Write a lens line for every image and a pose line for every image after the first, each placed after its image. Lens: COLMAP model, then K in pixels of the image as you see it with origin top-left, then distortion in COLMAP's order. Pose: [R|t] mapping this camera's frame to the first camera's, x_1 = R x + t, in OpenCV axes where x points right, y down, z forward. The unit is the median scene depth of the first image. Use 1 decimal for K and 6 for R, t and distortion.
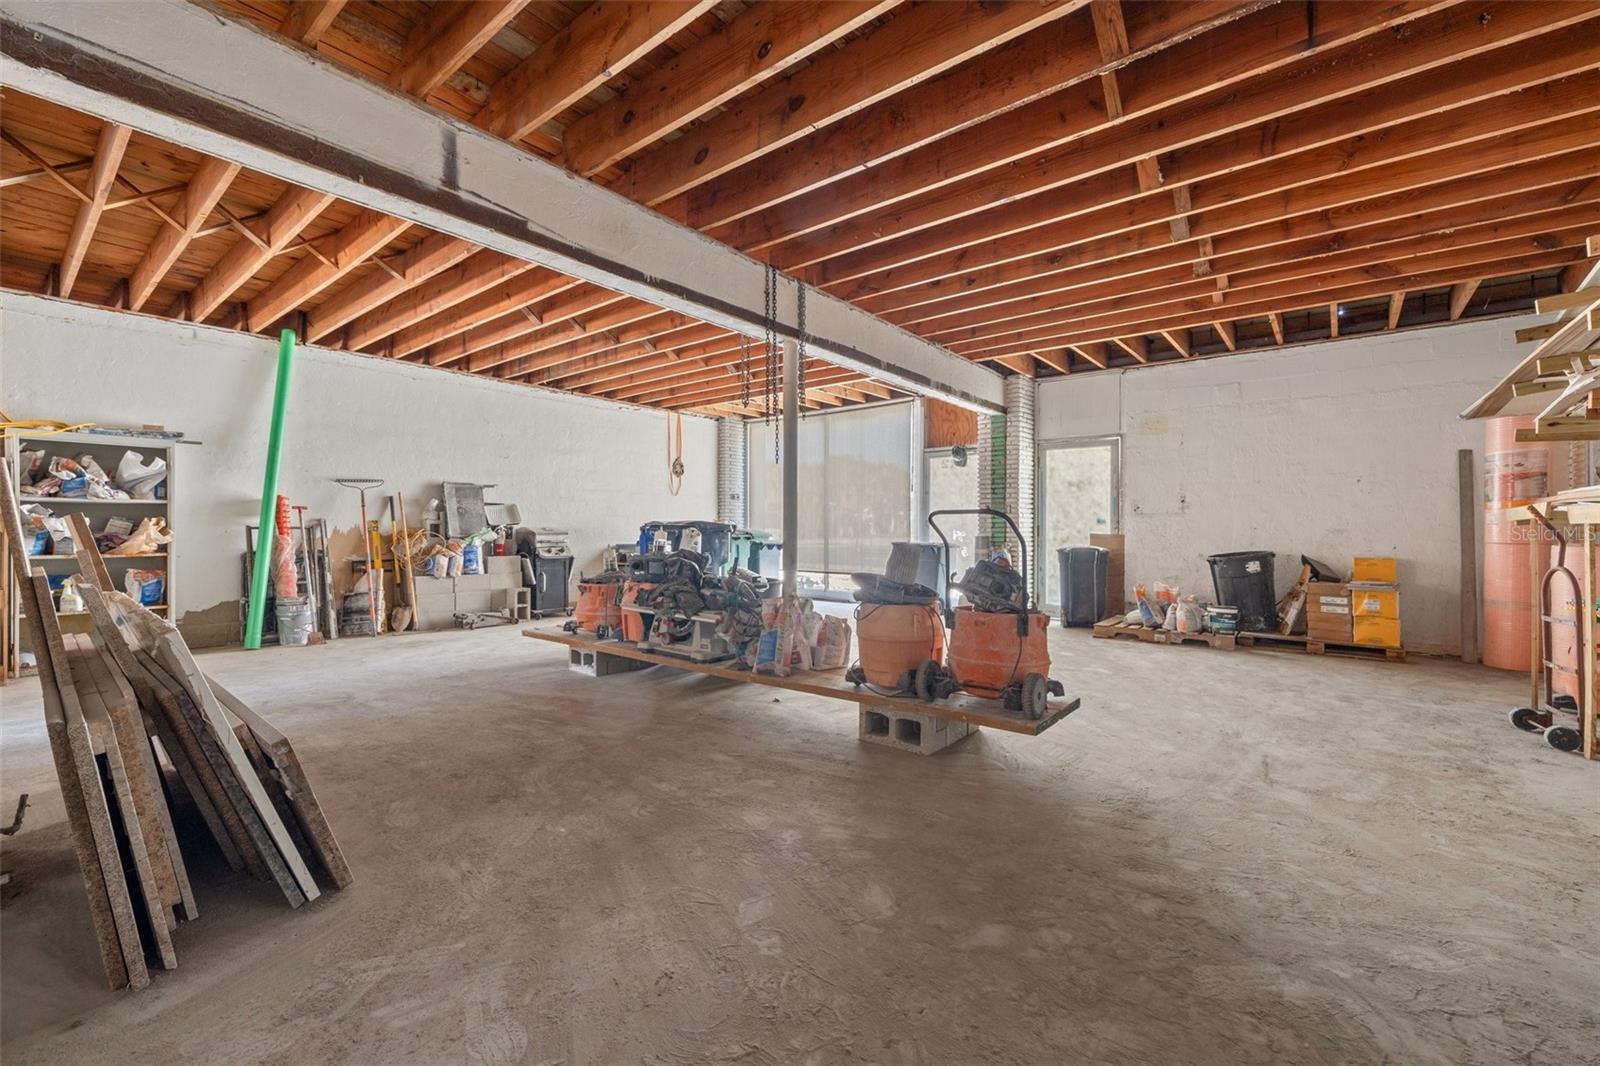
lens RADIAL K [[671.3, 0, 791.9], [0, 671.3, 529.9], [0, 0, 1]] dist [0.002434, 0.000031]
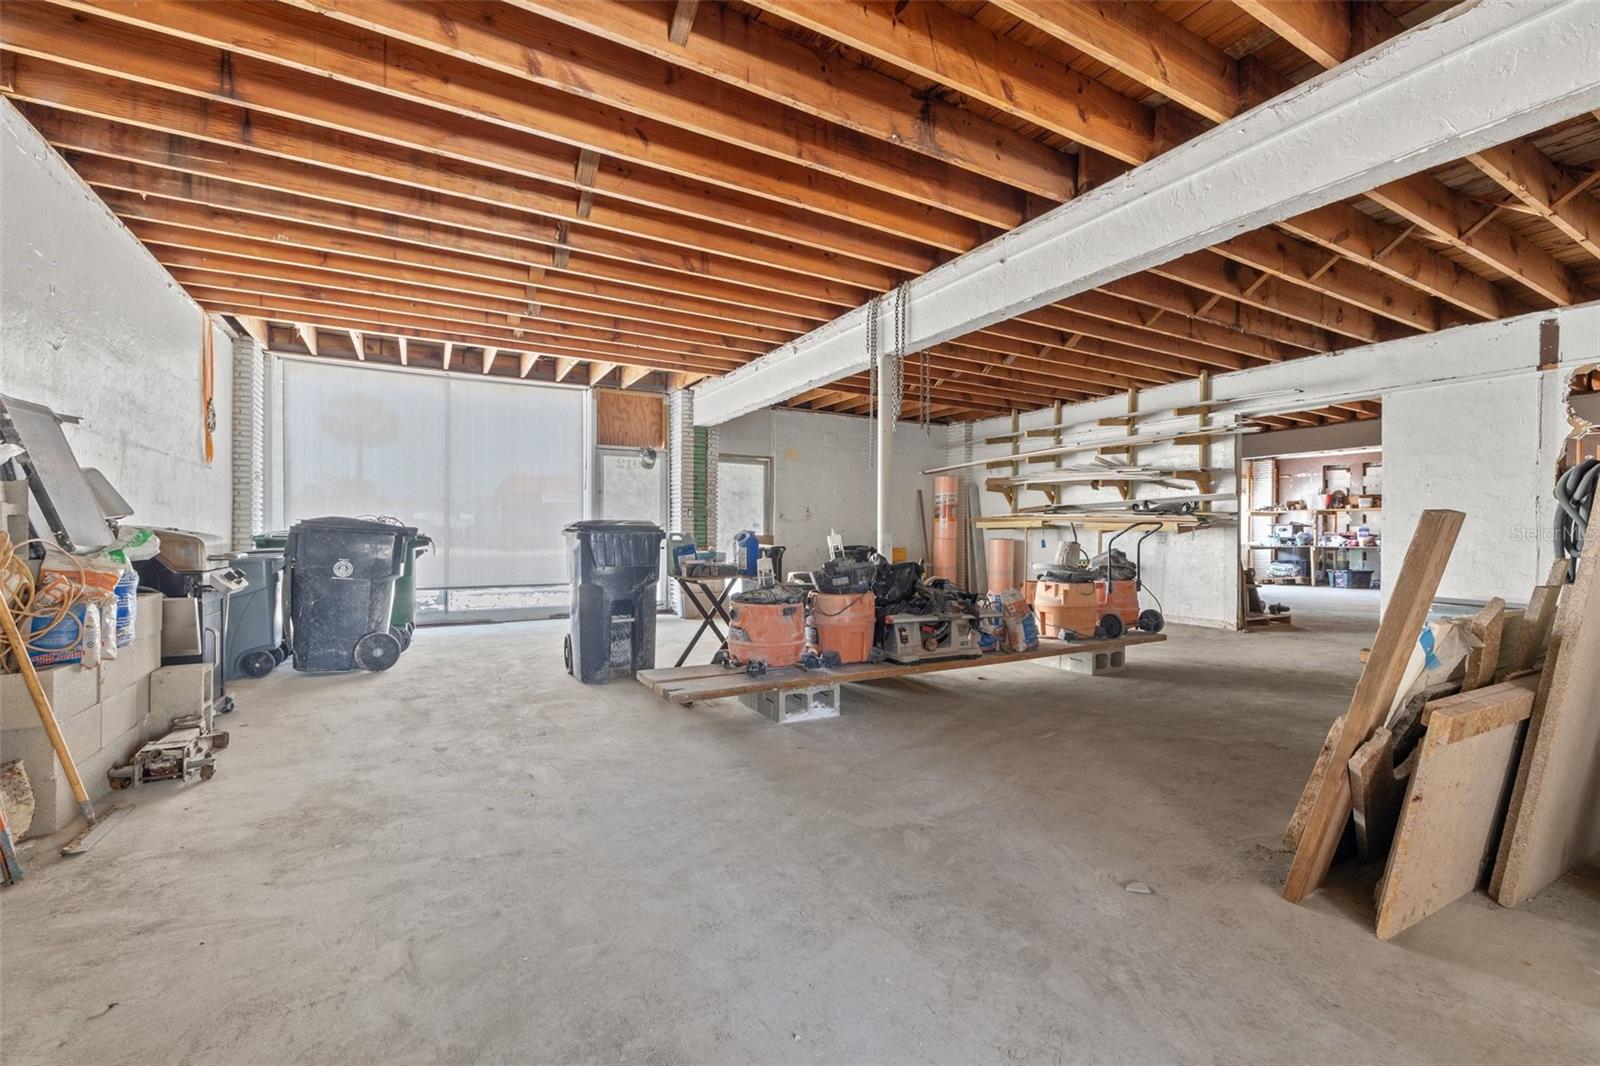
lens RADIAL K [[688.3, 0, 750.0], [0, 688.3, 538.3], [0, 0, 1]] dist [-0.030628, 0.000659]
pose [[0.386459, -0.003274, 0.922301, -0.698565], [0.000623, 0.999994, 0.003288, 0.006724], [-0.922307, -0.000696, 0.386459, 0.511226]]
